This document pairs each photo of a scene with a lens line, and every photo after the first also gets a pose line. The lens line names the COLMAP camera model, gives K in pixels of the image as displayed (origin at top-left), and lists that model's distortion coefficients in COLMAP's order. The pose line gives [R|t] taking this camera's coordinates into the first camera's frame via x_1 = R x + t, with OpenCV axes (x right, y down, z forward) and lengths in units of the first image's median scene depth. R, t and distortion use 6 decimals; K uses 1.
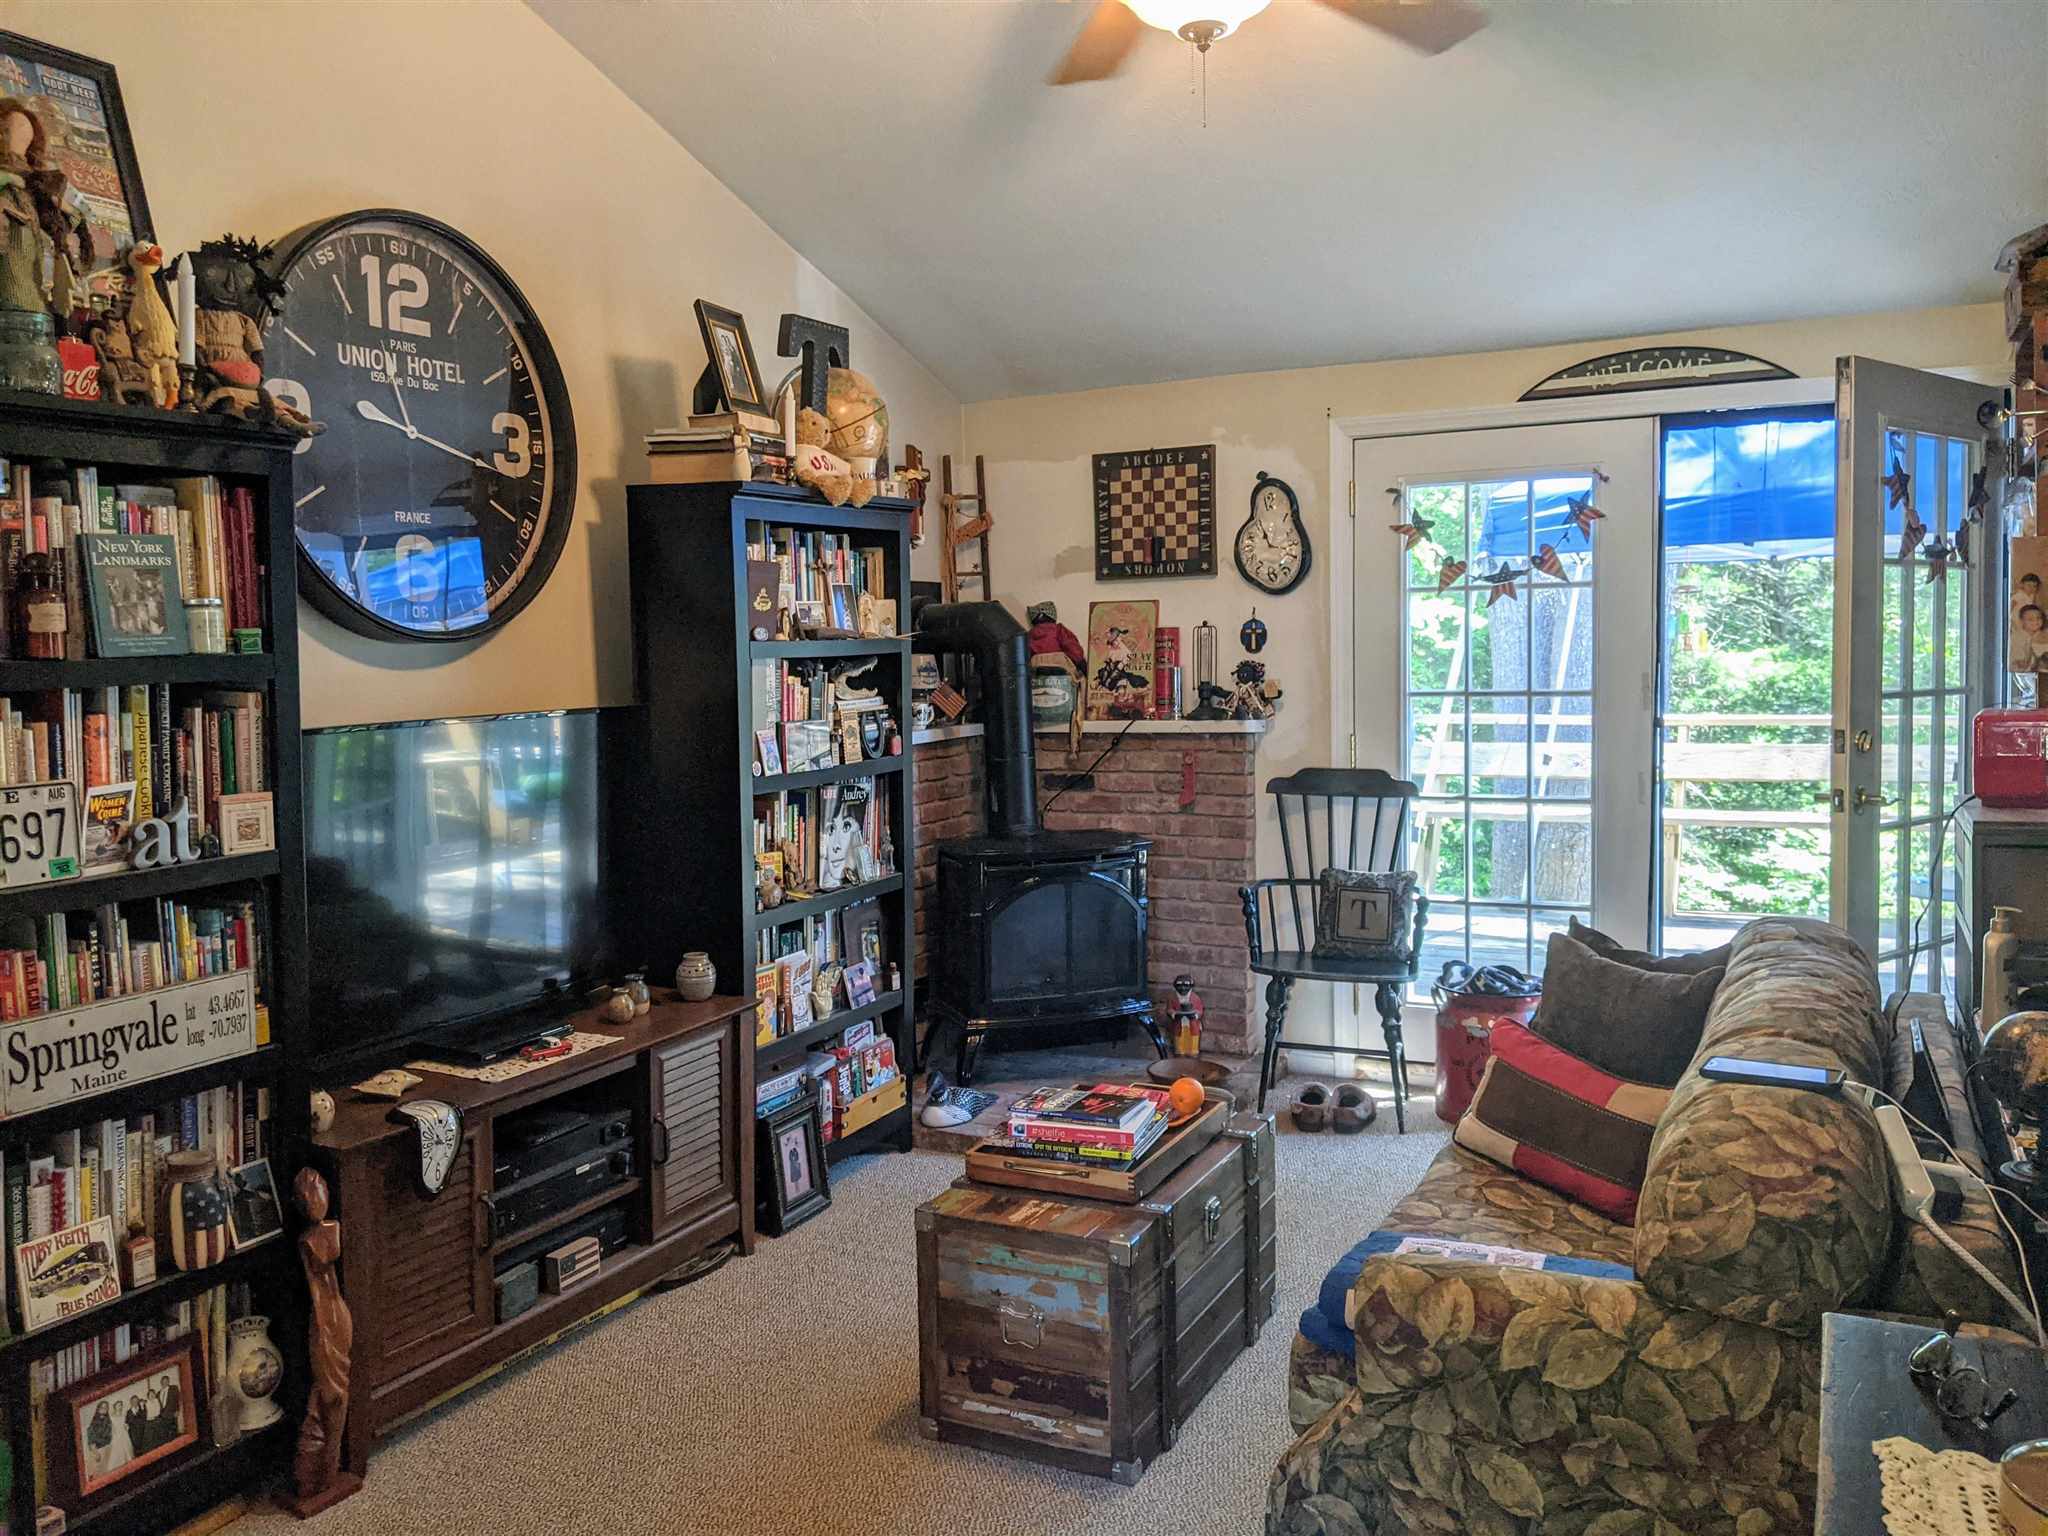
lens RADIAL K [[1627.8, 0, 1024.0], [0, 1627.8, 768.0], [0, 0, 1]] dist [-0.005946, -0.015470]
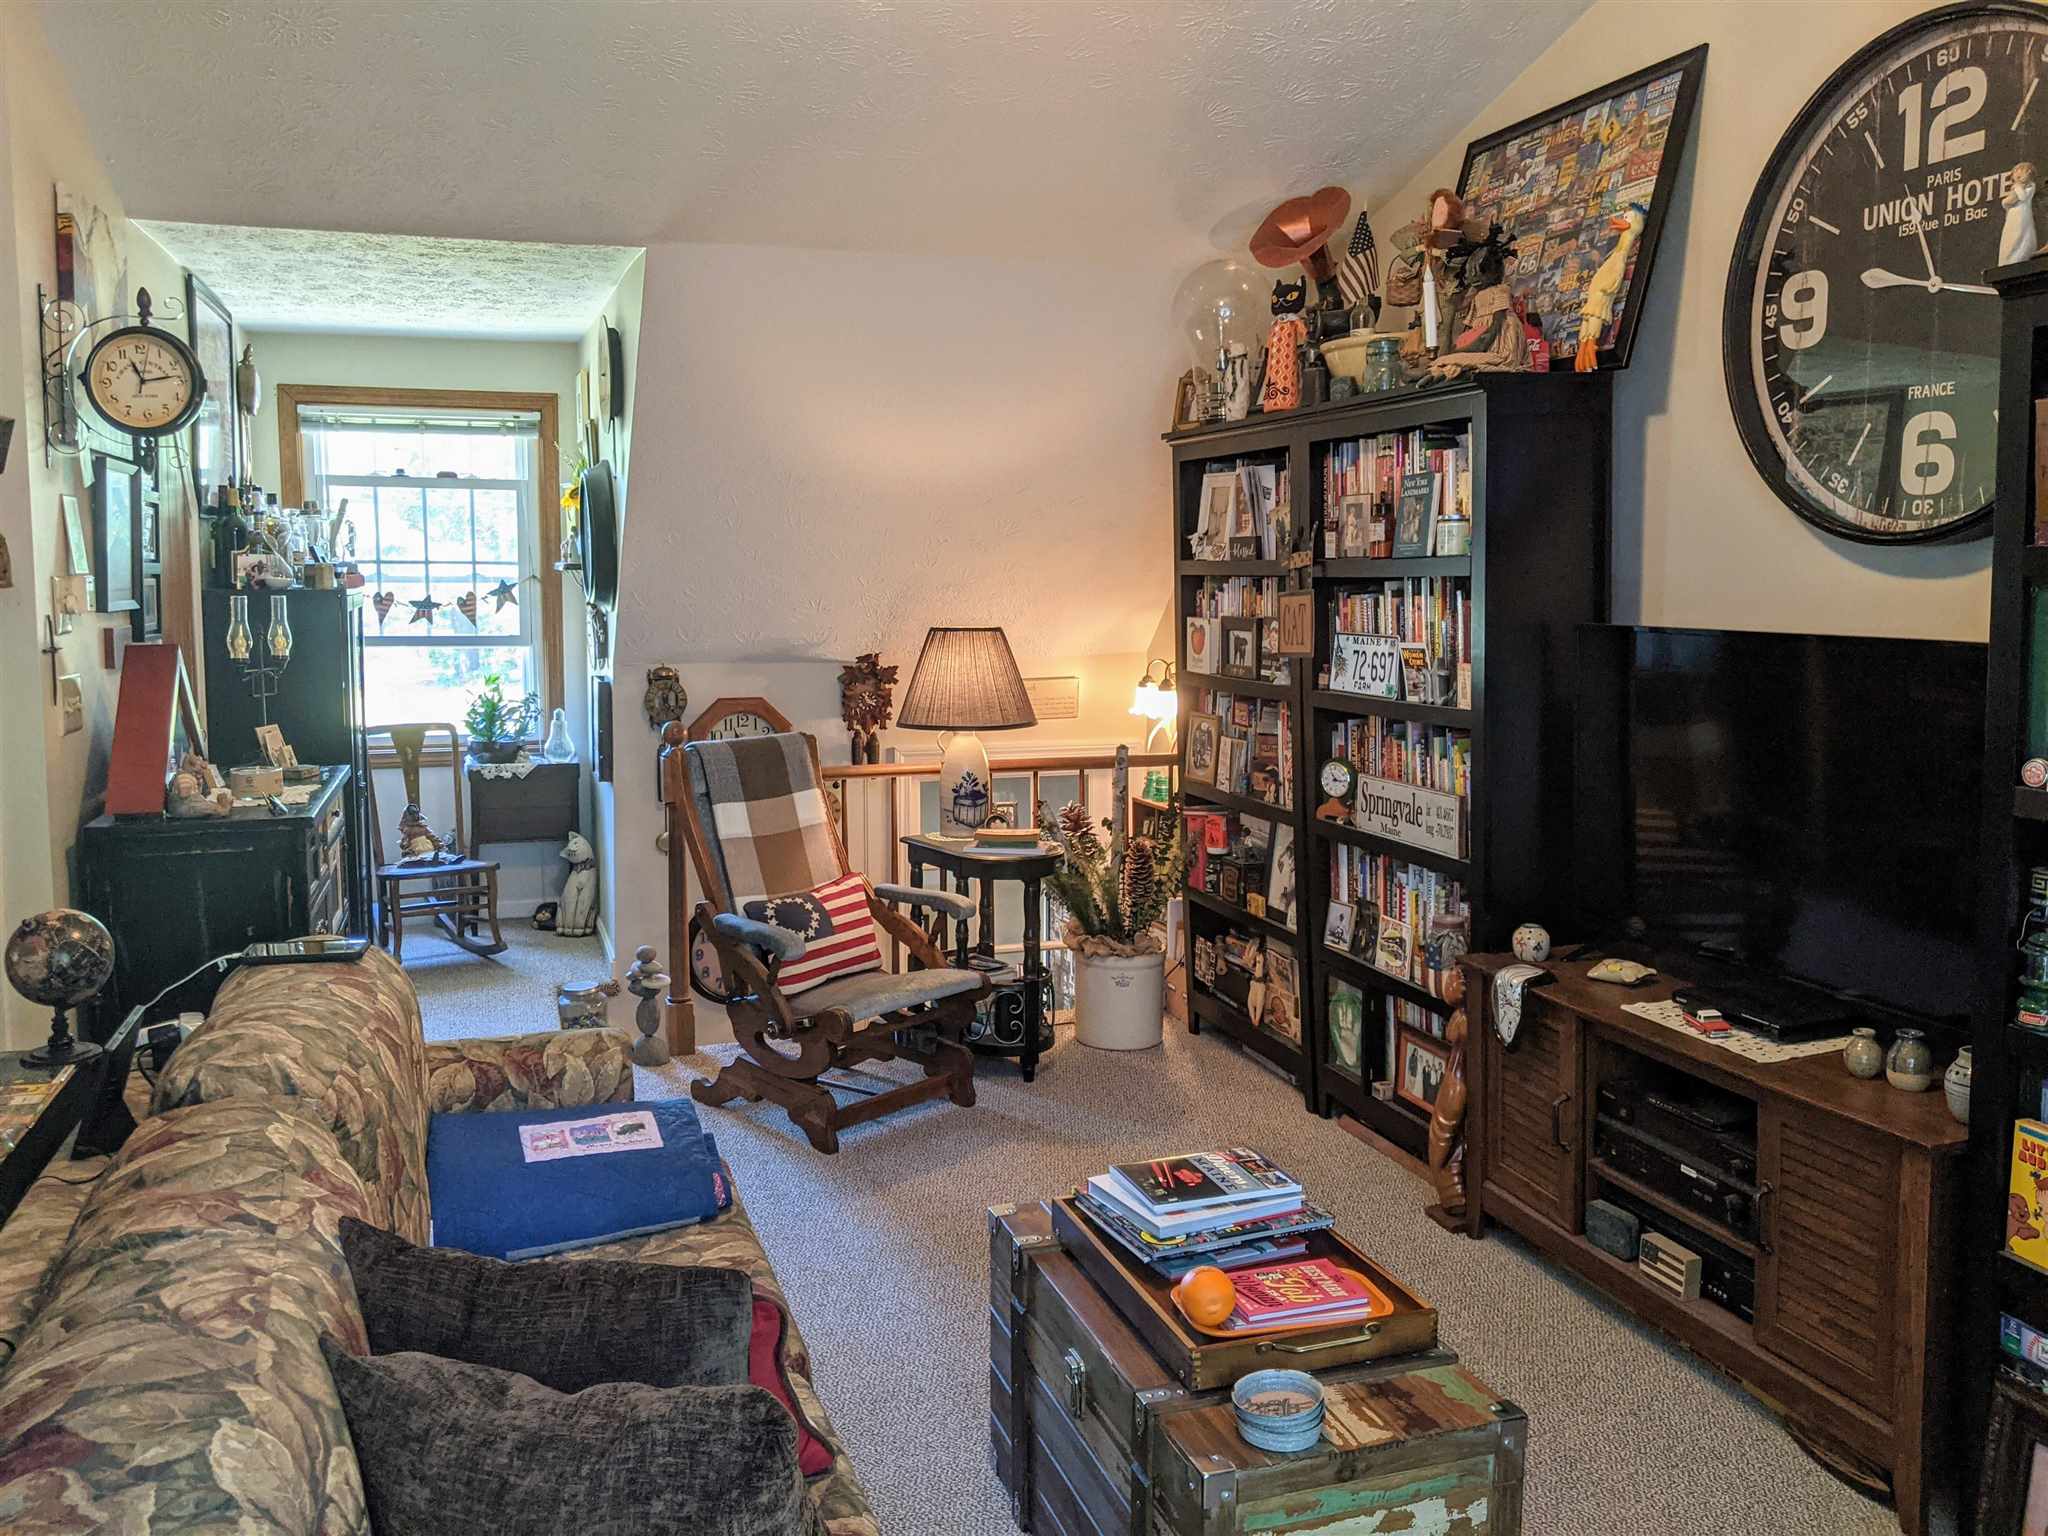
lens RADIAL K [[1627.8, 0, 1024.0], [0, 1627.8, 768.0], [0, 0, 1]] dist [-0.005946, -0.015470]
pose [[-0.711580, 0.103308, -0.694969, 0.551324], [-0.044348, 0.980555, 0.191169, -0.108438], [0.701204, 0.166853, -0.693161, 1.326724]]
